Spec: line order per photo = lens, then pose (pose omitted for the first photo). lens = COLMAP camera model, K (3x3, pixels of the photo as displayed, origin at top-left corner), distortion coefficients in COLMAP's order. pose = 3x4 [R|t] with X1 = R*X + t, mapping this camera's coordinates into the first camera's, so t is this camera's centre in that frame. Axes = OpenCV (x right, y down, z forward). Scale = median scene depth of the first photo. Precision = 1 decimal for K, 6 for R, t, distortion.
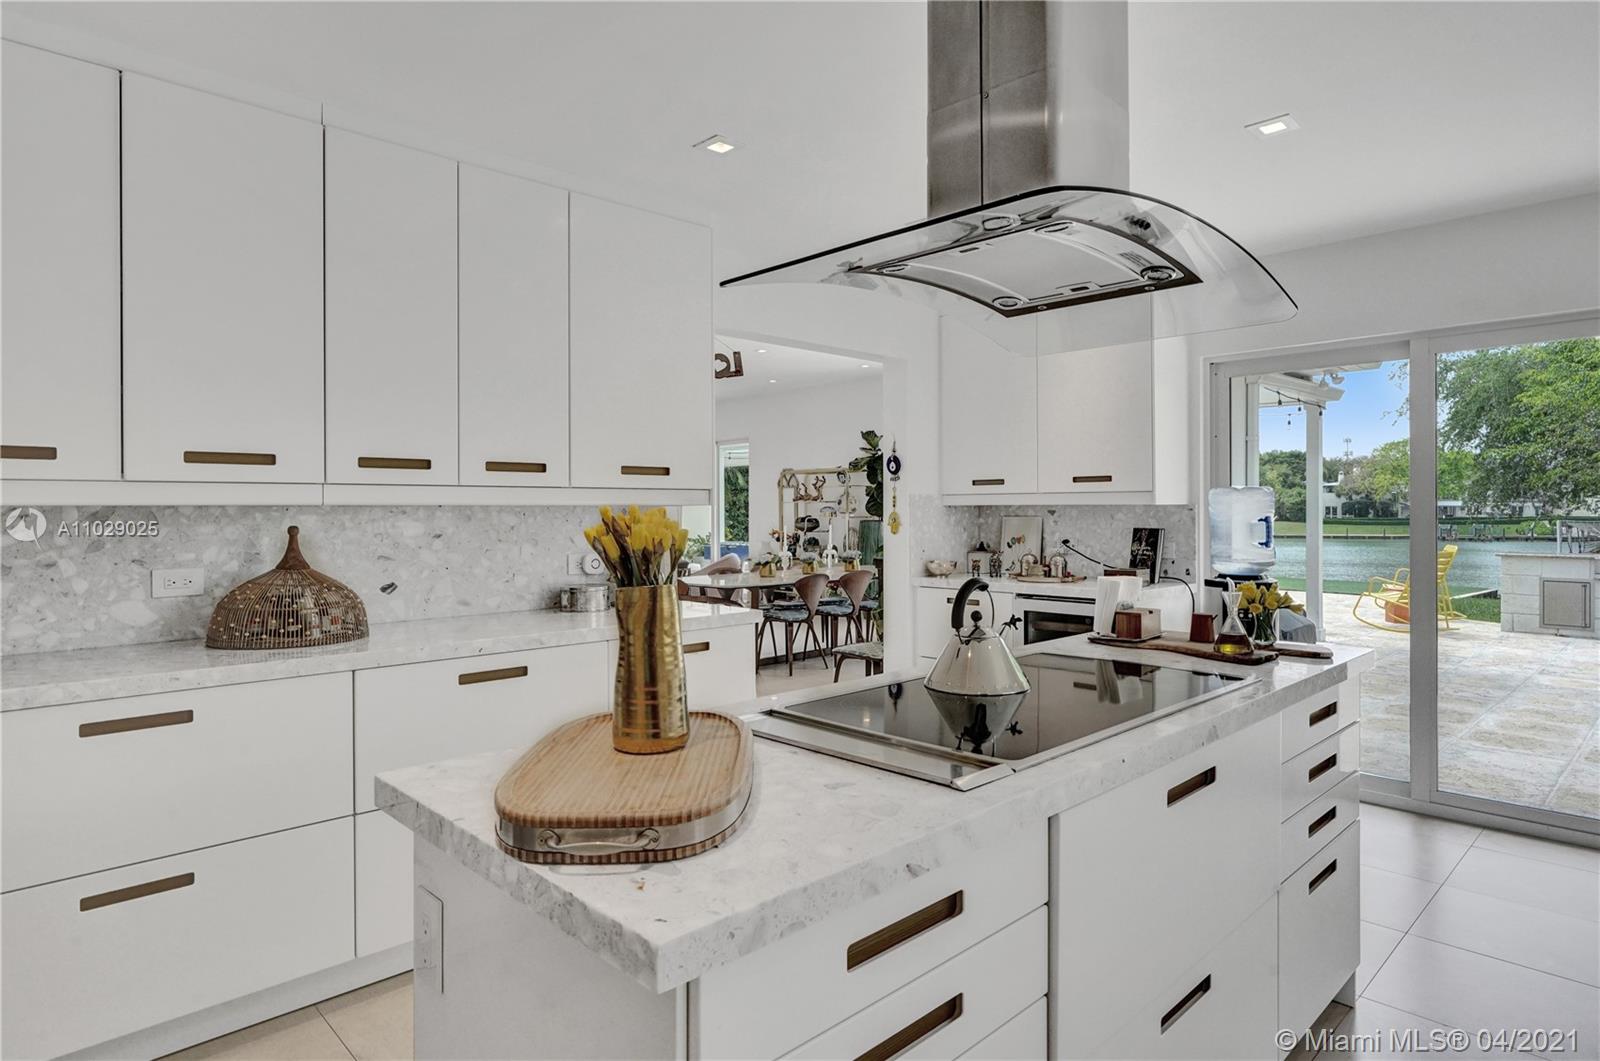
lens RADIAL K [[883.9, 0, 799.2], [0, 883.9, 516.3], [0, 0, 1]] dist [-0.009830, 0.000788]
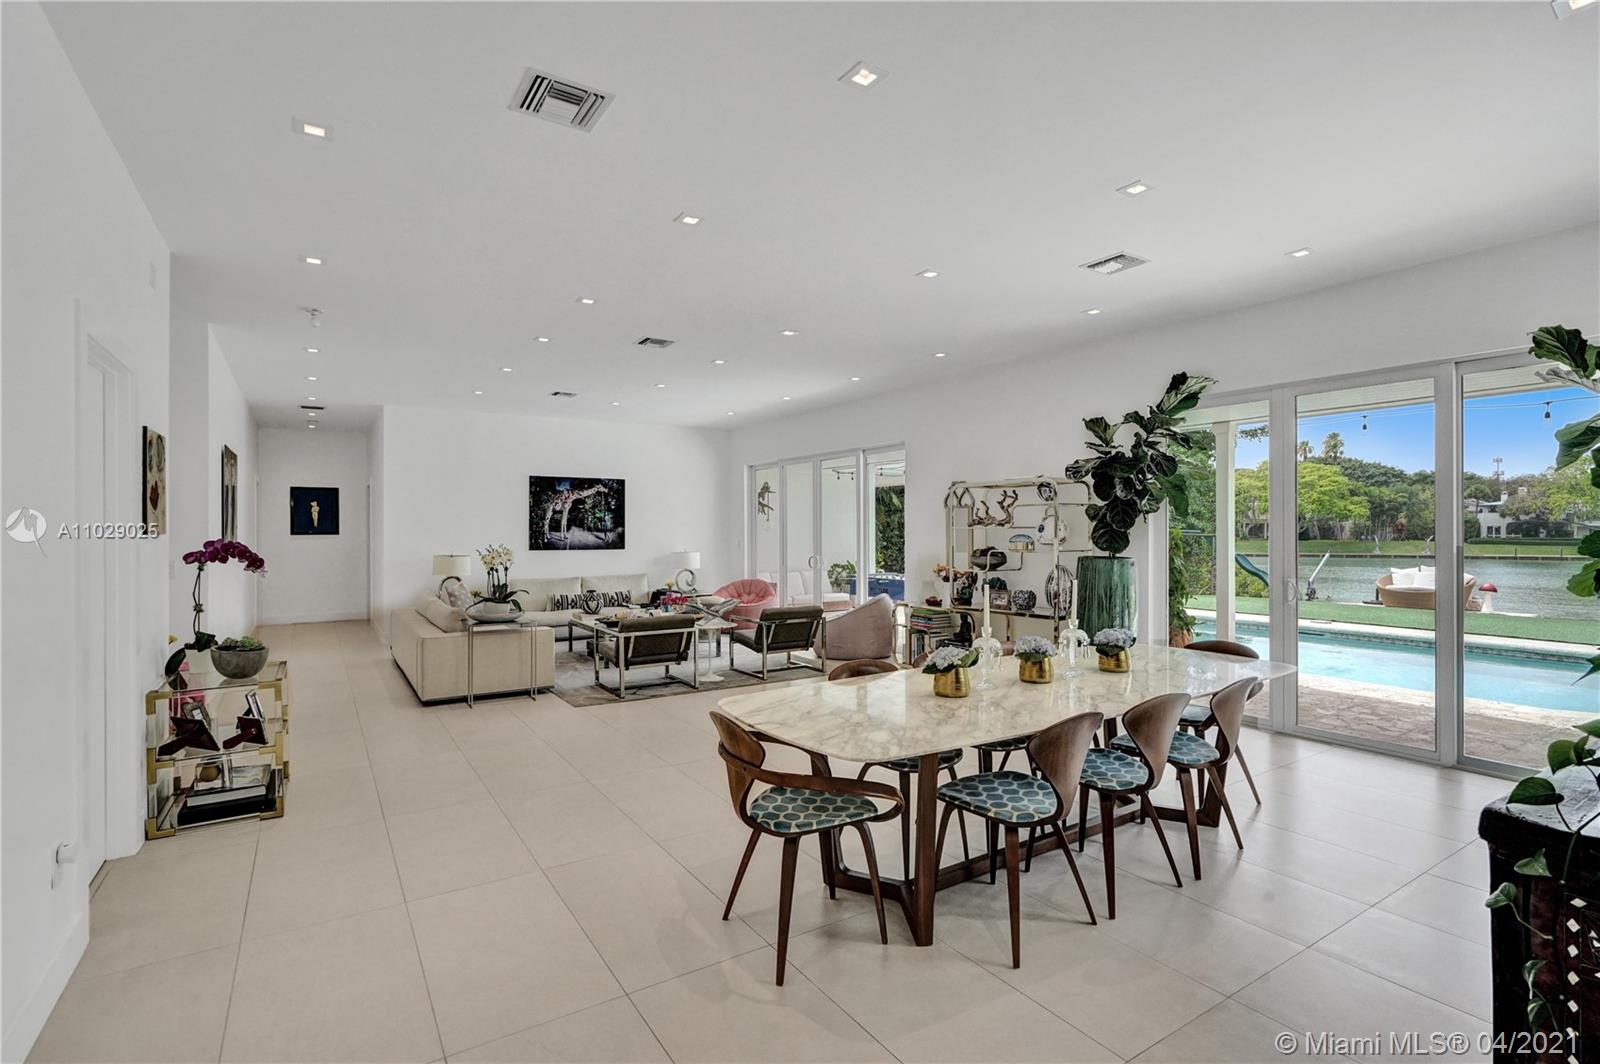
lens RADIAL K [[766.4, 0, 820.6], [0, 766.4, 531.0], [0, 0, 1]] dist [-0.006369, 0.008255]
pose [[0.987032, 0.002236, -0.160506, -0.025936], [-0.002792, 0.999991, -0.003239, -0.011434], [0.160497, 0.003645, 0.987030, 0.385131]]
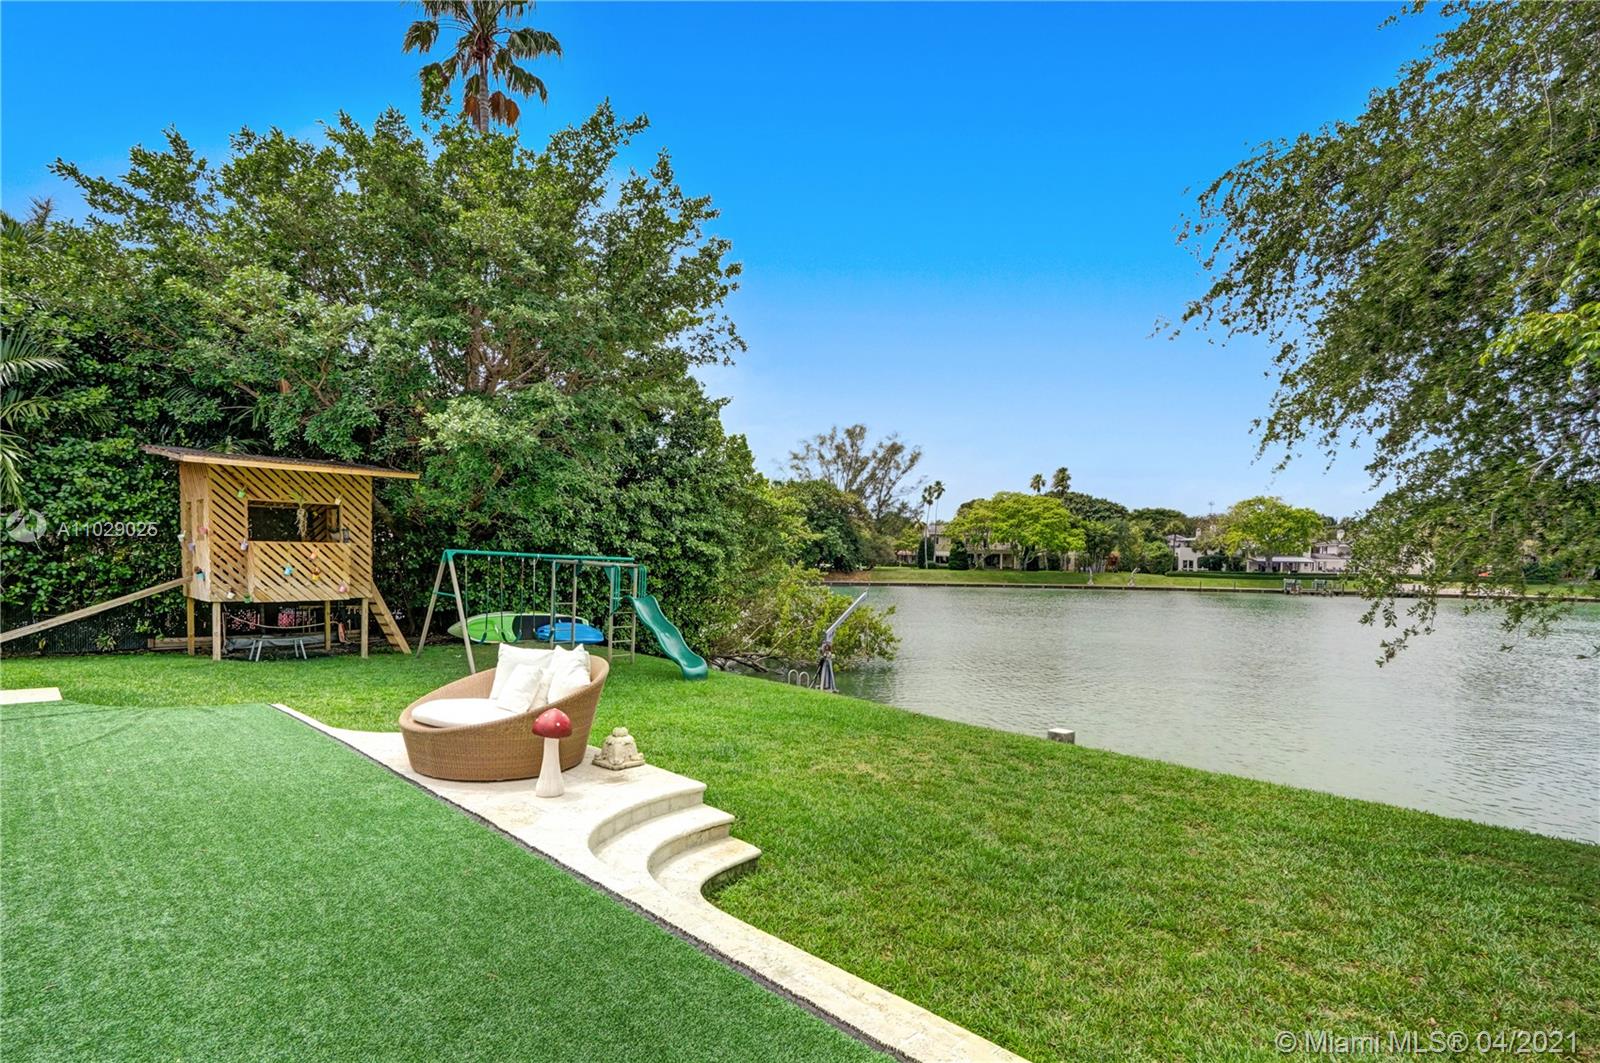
lens RADIAL K [[766.4, 0, 821.9], [0, 766.4, 560.4], [0, 0, 1]] dist [-0.006369, 0.008255]
pose [[0.996231, 0.019185, 0.084591, 1.028369], [-0.019209, 0.999815, -0.000529, -0.024221], [-0.084585, -0.001098, 0.996416, 1.419929]]
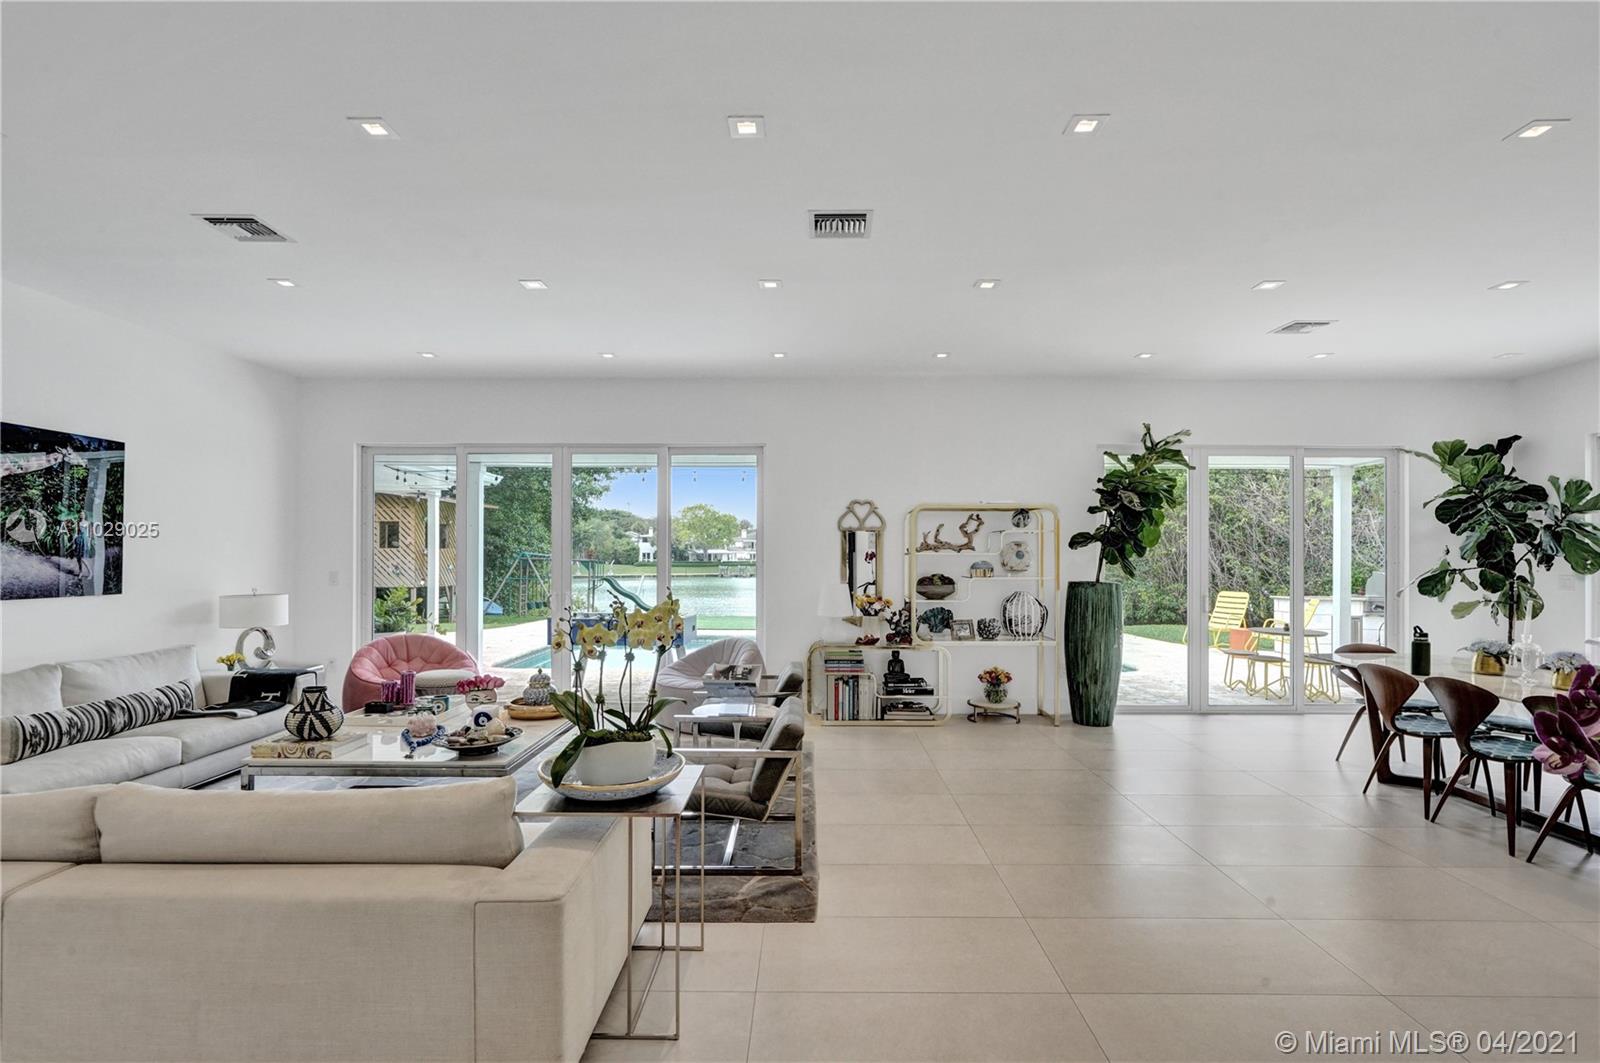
lens RADIAL K [[766.4, 0, 805.5], [0, 766.4, 544.6], [0, 0, 1]] dist [-0.006369, 0.008255]
pose [[0.692555, 0.016343, 0.721180, -0.467402], [-0.002307, 0.999788, -0.020441, -0.011195], [-0.721361, 0.012493, 0.692446, 0.700586]]
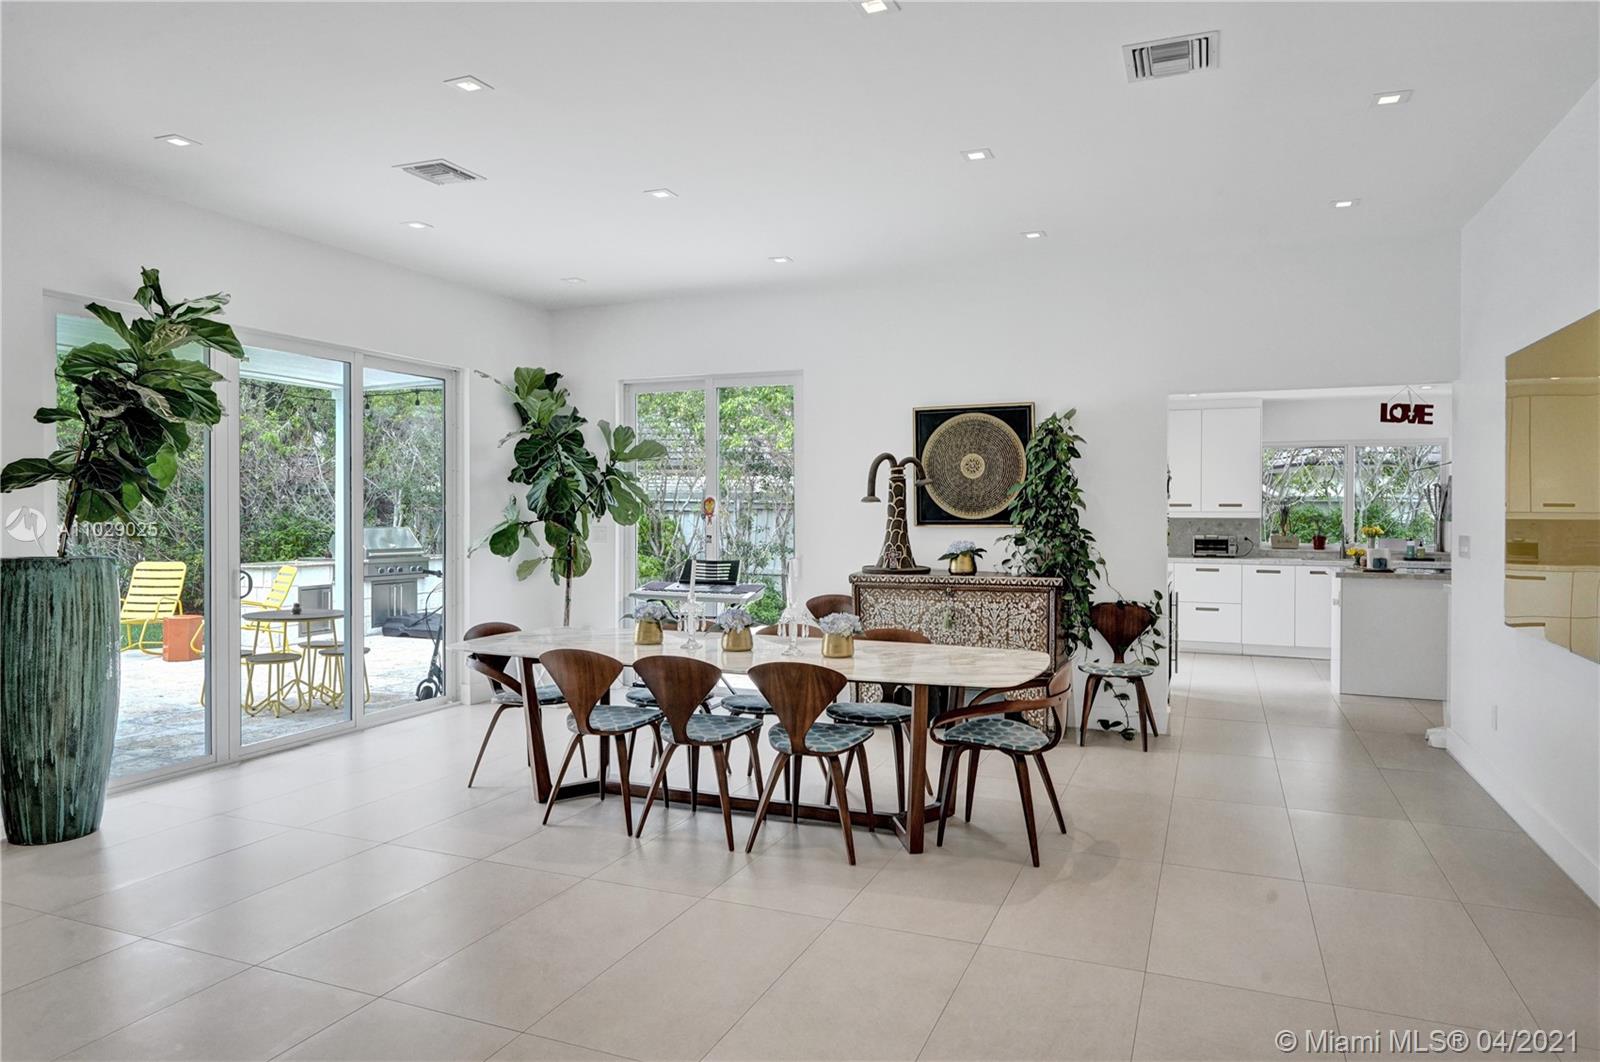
lens RADIAL K [[967.9, 0, 770.3], [0, 967.9, 523.4], [0, 0, 1]] dist [0.006912, 0.003367]
pose [[-0.389388, -0.005578, 0.921057, -0.353791], [0.008860, 0.999913, 0.009801, -0.009536], [-0.921031, 0.011977, -0.389305, 0.832000]]
